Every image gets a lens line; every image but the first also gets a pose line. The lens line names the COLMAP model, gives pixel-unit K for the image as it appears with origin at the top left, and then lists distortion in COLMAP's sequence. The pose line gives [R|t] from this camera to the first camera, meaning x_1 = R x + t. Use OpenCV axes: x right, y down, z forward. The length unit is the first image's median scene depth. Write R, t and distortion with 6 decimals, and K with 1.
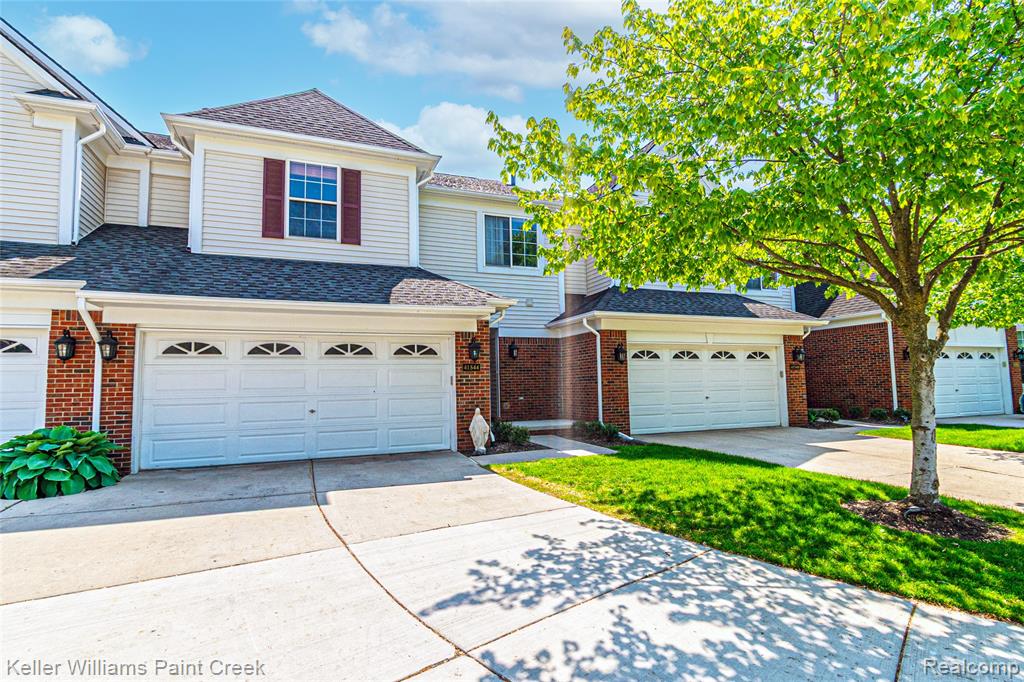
lens RADIAL K [[517.3, 0, 511.5], [0, 517.3, 345.6], [0, 0, 1]] dist [-0.002205, -0.000852]
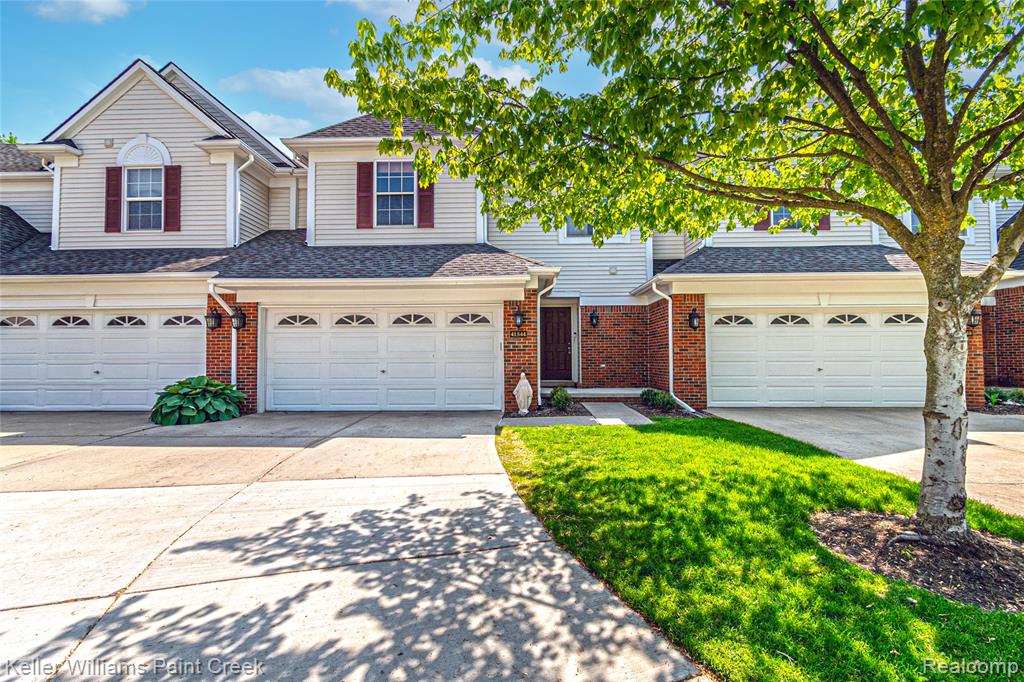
lens RADIAL K [[458.0, 0, 513.6], [0, 458.0, 344.7], [0, 0, 1]] dist [0.001282, -0.000438]
pose [[0.916368, 0.002175, -0.400330, 0.347709], [0.018777, 0.998651, 0.048407, 0.022039], [0.399896, -0.051876, 0.915091, 0.172469]]
